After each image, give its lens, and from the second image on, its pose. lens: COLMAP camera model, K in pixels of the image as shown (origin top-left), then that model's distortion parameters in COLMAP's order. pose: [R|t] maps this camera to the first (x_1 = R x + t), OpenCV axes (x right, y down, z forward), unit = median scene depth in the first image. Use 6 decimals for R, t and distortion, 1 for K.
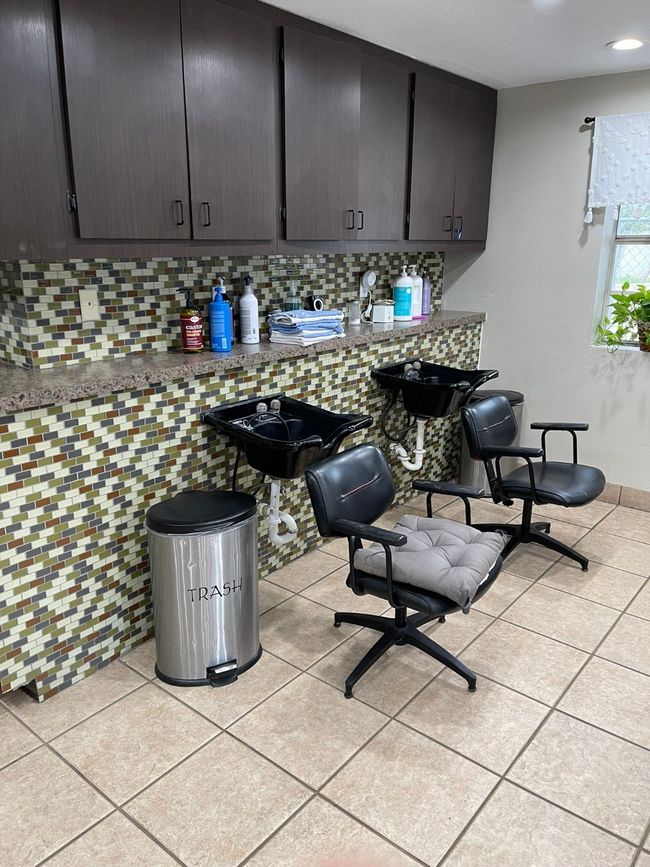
lens RADIAL K [[650.7, 0, 328.9], [0, 650.7, 433.4], [0, 0, 1]] dist [0.024507, -0.066982]
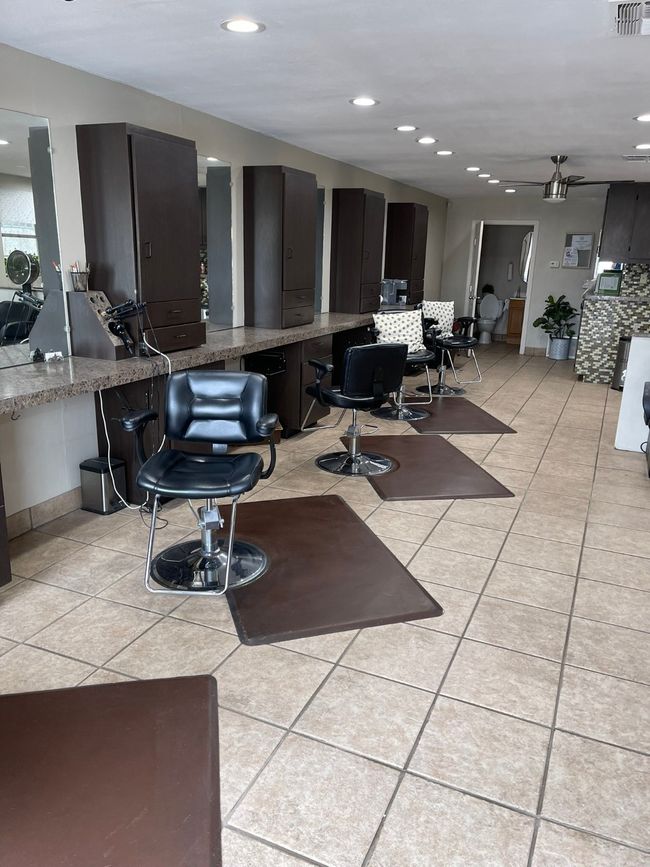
lens RADIAL K [[650.7, 0, 340.7], [0, 650.7, 430.5], [0, 0, 1]] dist [0.024507, -0.066982]
pose [[0.278979, 0.255121, -0.925788, 2.589140], [-0.297319, 0.939640, 0.169343, 0.441816], [0.913111, 0.228012, 0.337992, -1.392337]]
